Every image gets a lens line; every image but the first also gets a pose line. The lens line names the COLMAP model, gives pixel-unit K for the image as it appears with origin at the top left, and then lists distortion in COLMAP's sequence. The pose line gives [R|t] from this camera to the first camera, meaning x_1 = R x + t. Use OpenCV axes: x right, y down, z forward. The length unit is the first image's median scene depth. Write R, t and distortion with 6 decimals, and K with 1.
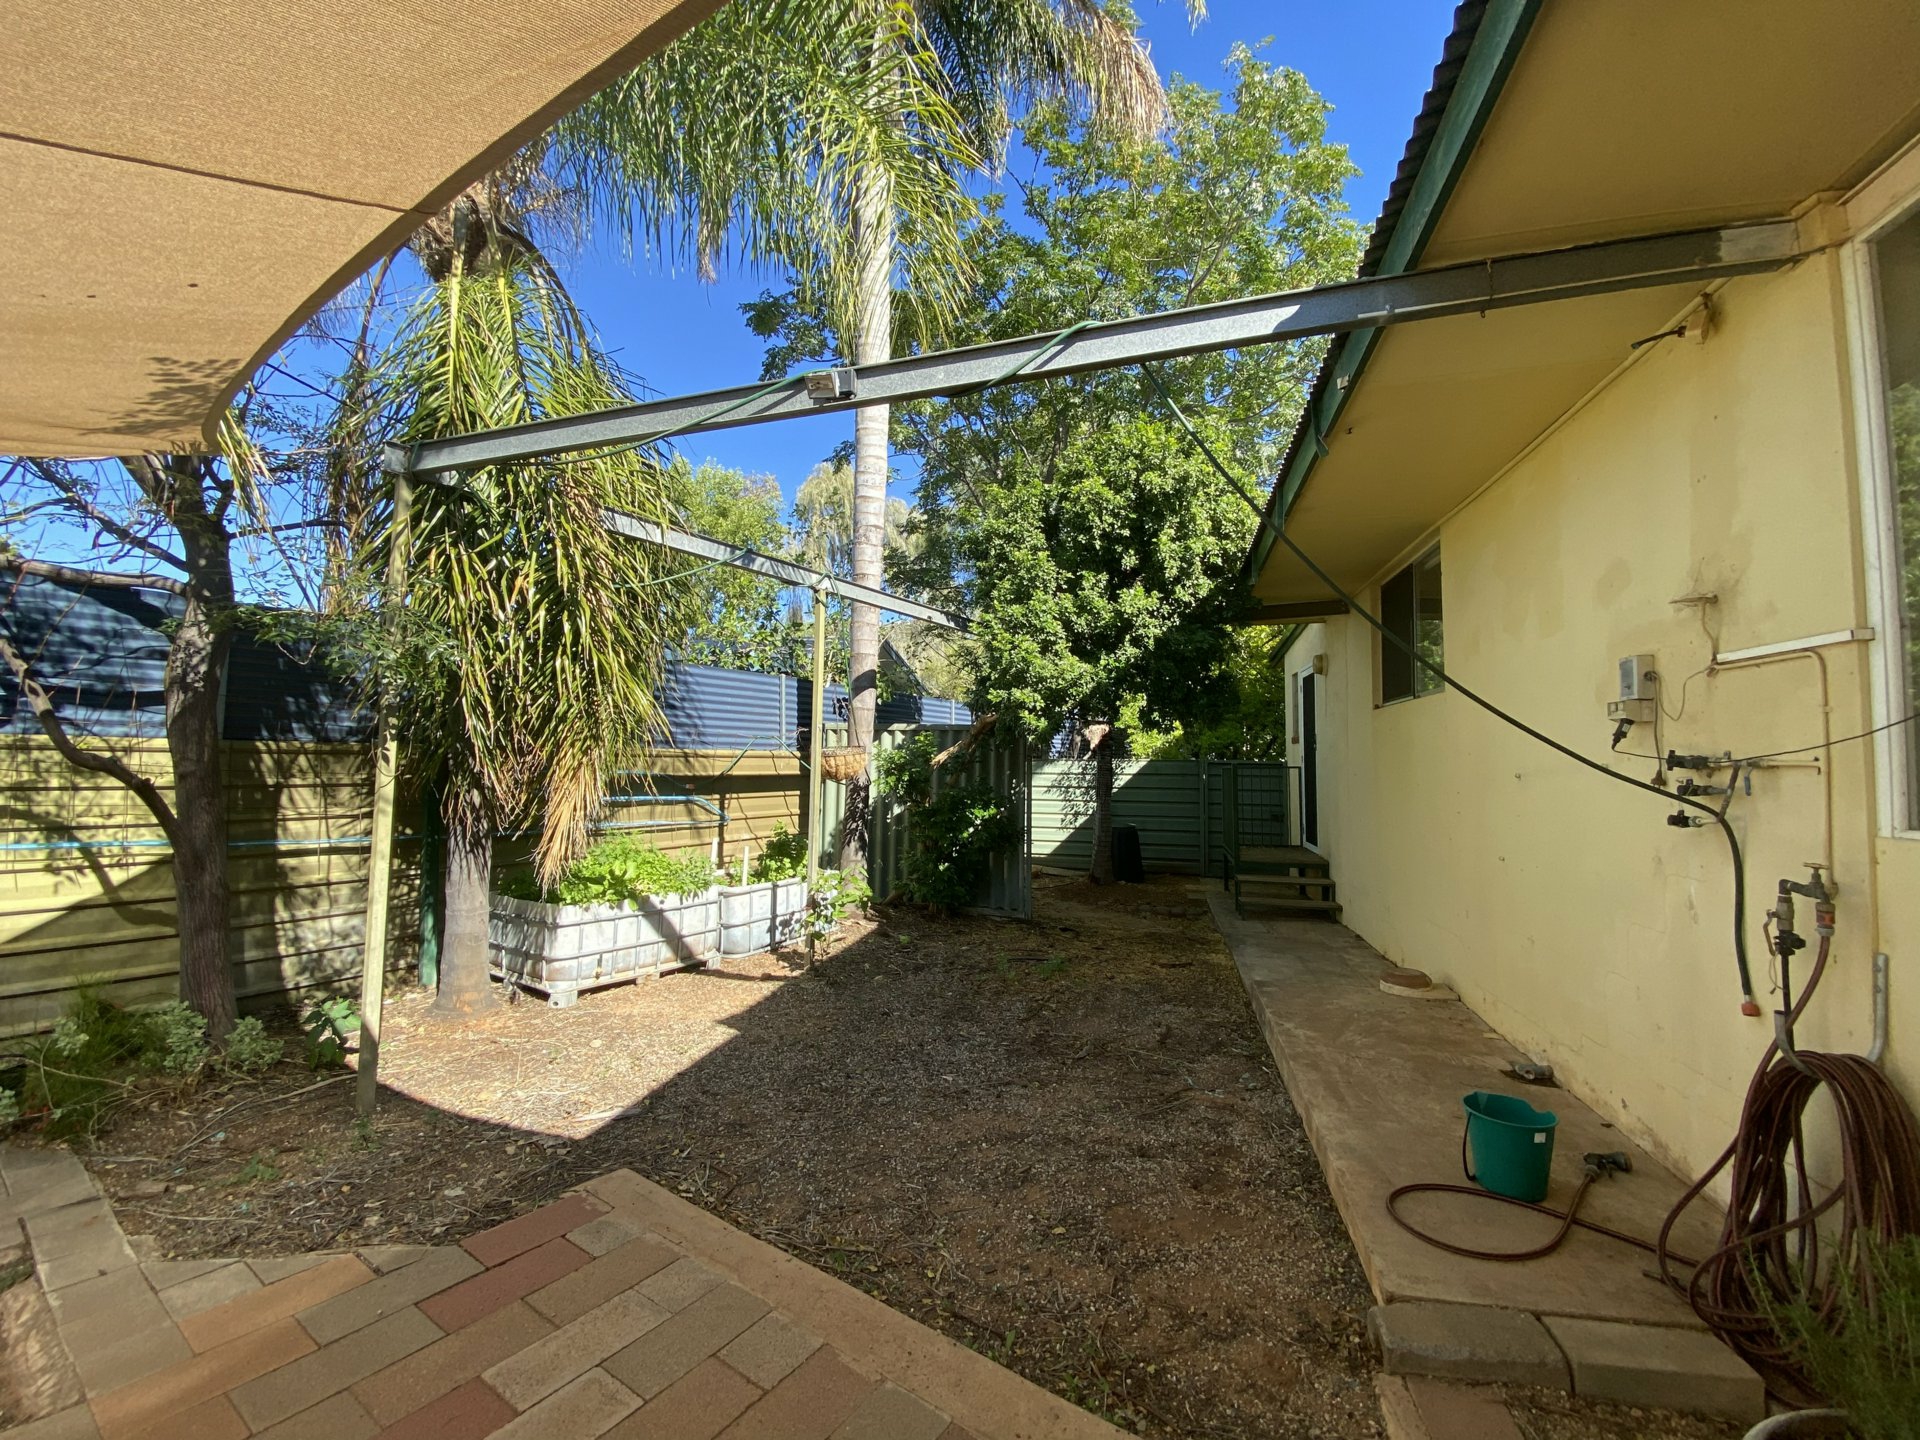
lens RADIAL K [[775.5, 0, 953.3], [0, 775.5, 724.8], [0, 0, 1]] dist [-0.003761, -0.007834]
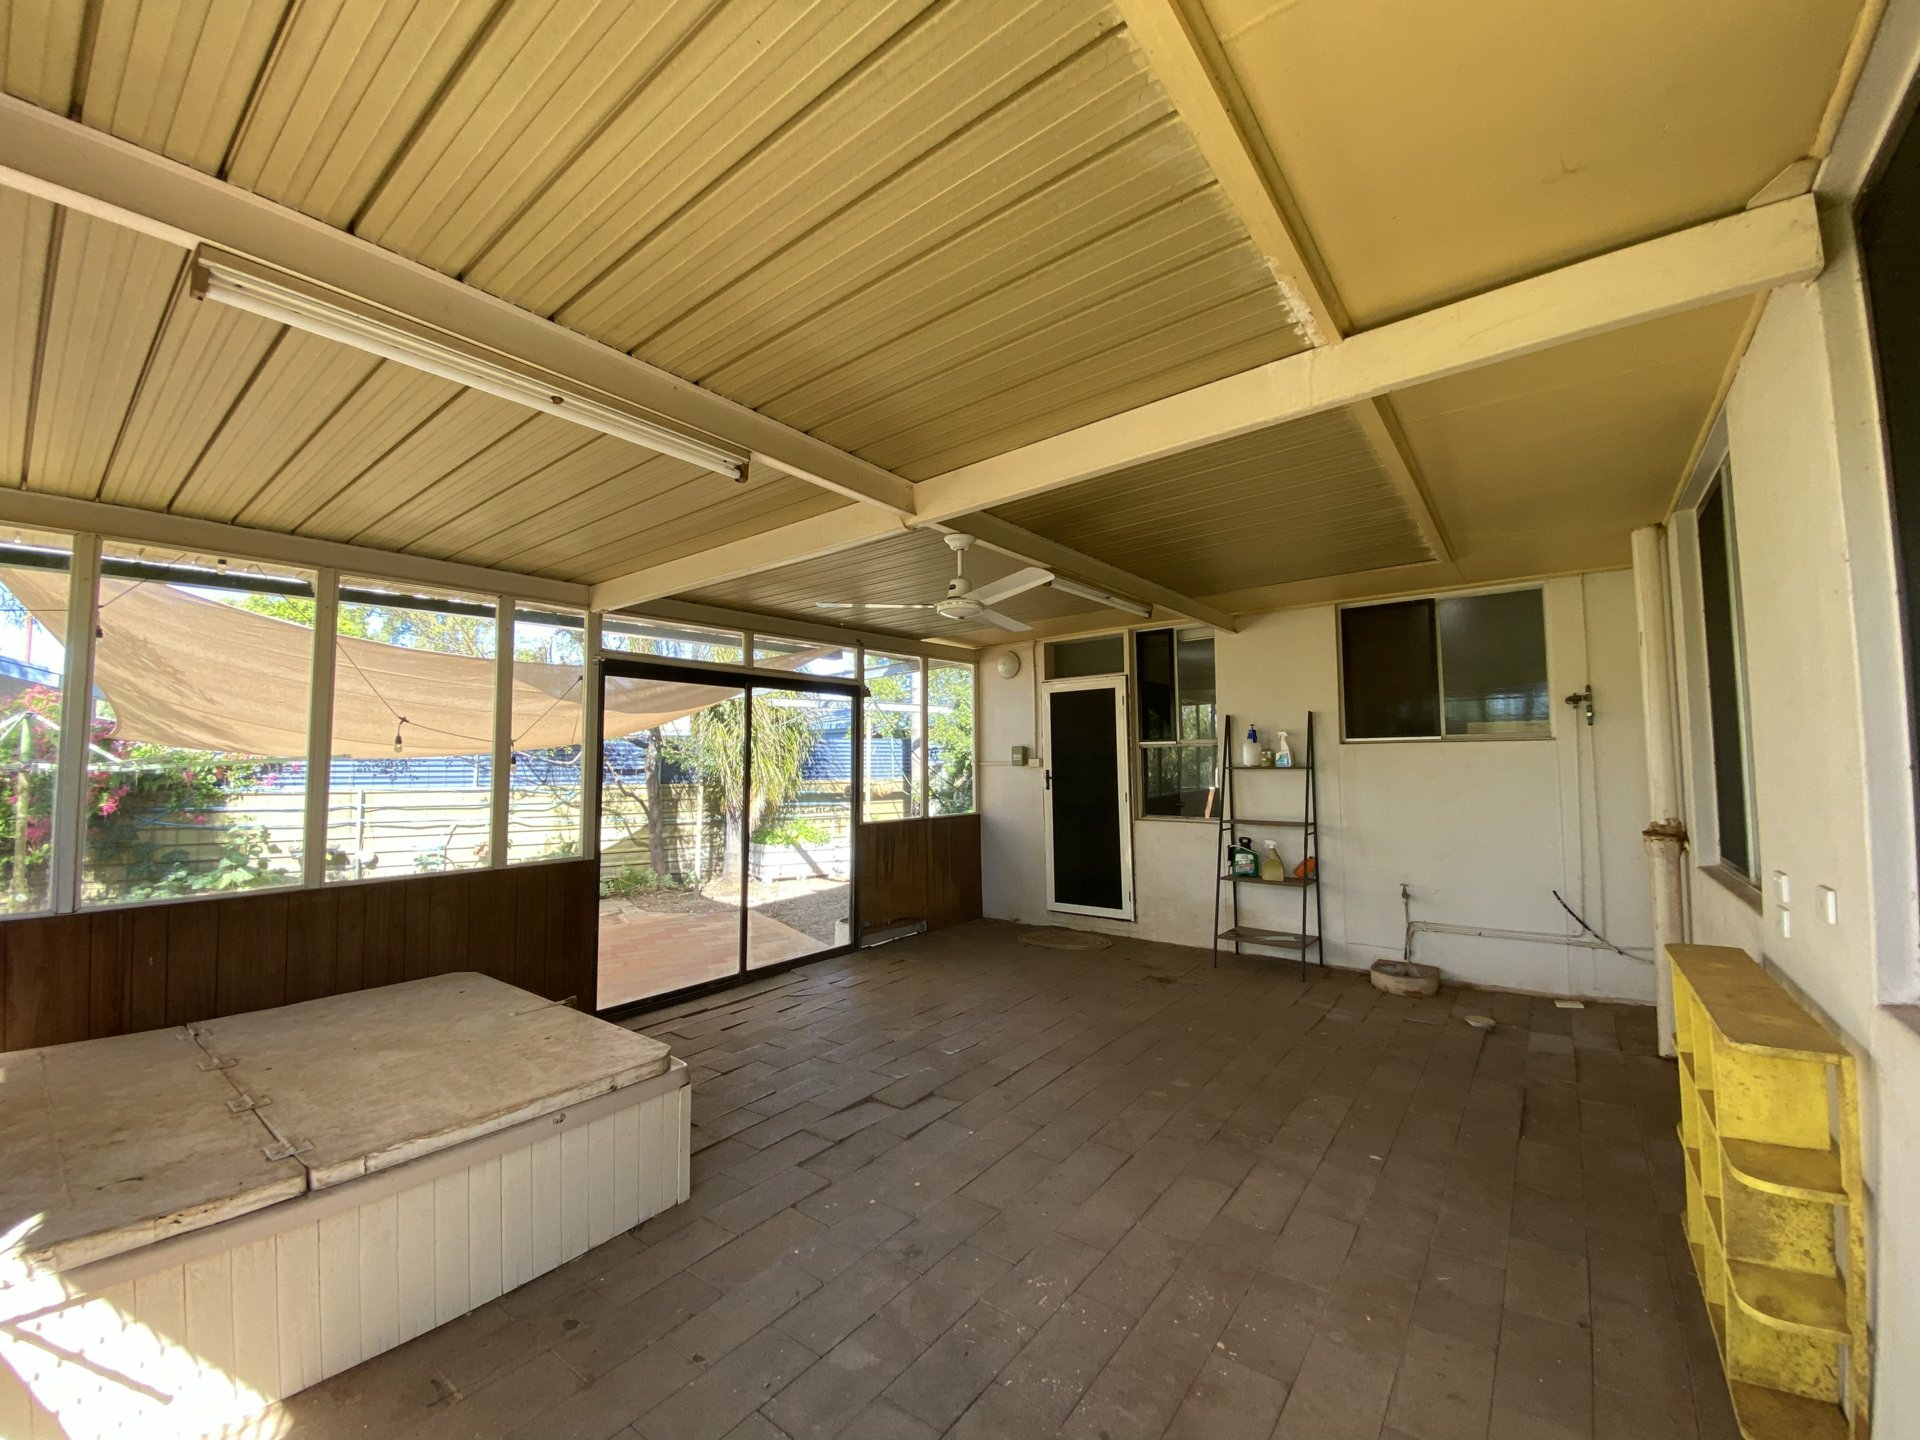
lens RADIAL K [[775.5, 0, 971.2], [0, 775.5, 722.6], [0, 0, 1]] dist [-0.003761, -0.007834]
pose [[0.926448, -0.049608, -0.373139, 1.313505], [0.039959, 0.998638, -0.033554, -0.072807], [0.374295, 0.016176, 0.927169, -1.352650]]
